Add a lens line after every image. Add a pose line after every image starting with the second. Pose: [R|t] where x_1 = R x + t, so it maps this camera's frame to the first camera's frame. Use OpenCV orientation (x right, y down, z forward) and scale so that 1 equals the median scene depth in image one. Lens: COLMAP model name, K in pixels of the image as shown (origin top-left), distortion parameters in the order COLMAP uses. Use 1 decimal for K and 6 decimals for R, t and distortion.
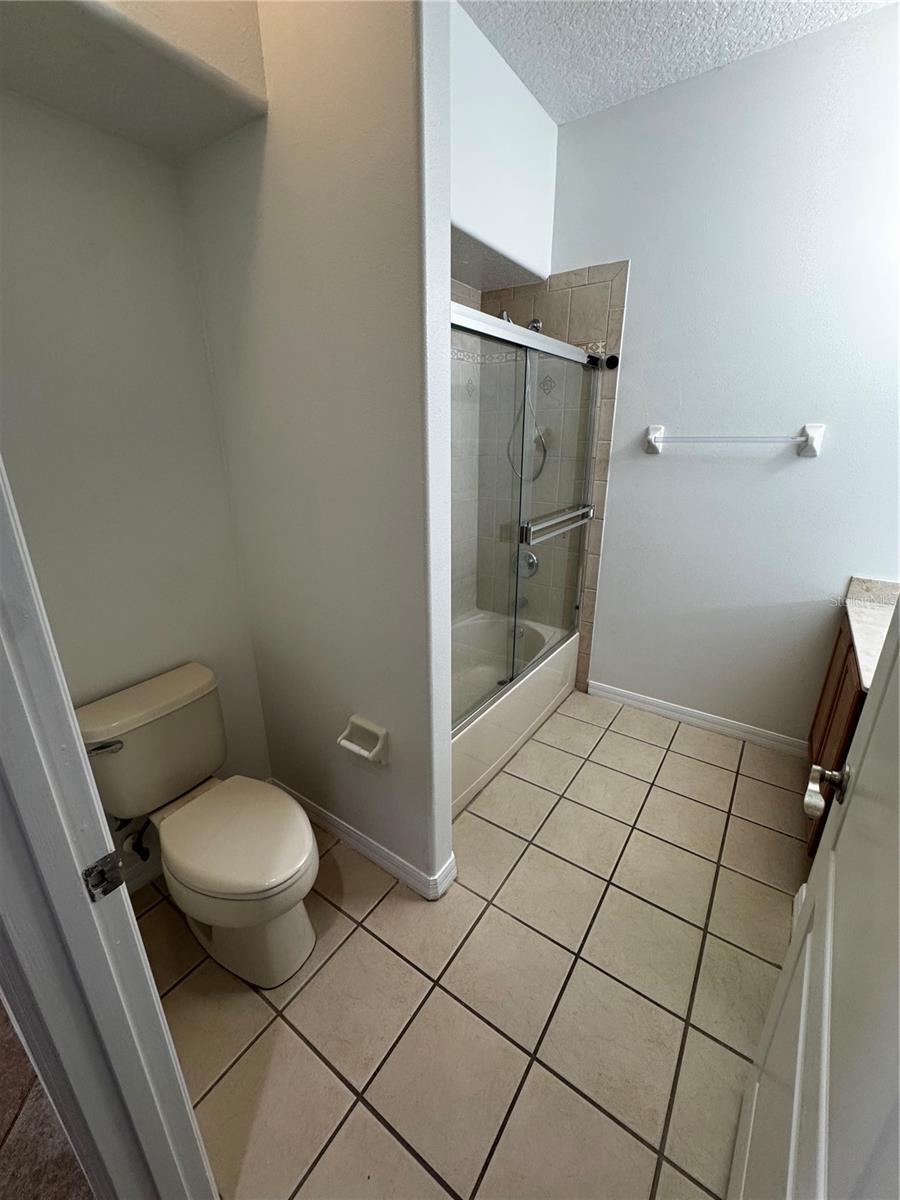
lens RADIAL K [[484.2, 0, 447.2], [0, 484.2, 597.3], [0, 0, 1]] dist [-0.004089, -0.000312]
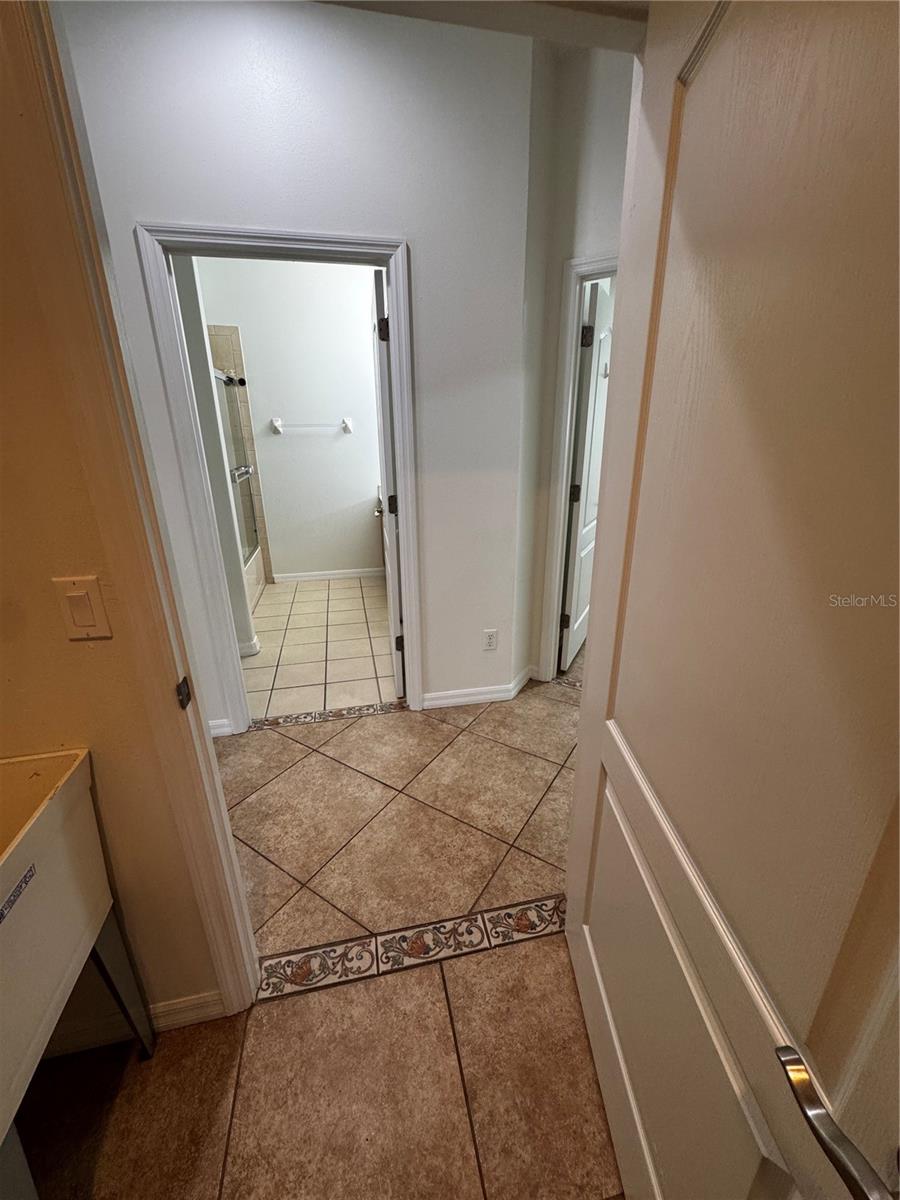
lens RADIAL K [[484.2, 0, 451.8], [0, 484.2, 602.4], [0, 0, 1]] dist [-0.004089, -0.000312]
pose [[0.671425, -0.253616, 0.696324, -0.564885], [0.240604, 0.963318, 0.118860, 0.256847], [-0.700927, 0.087733, 0.707817, -0.697088]]
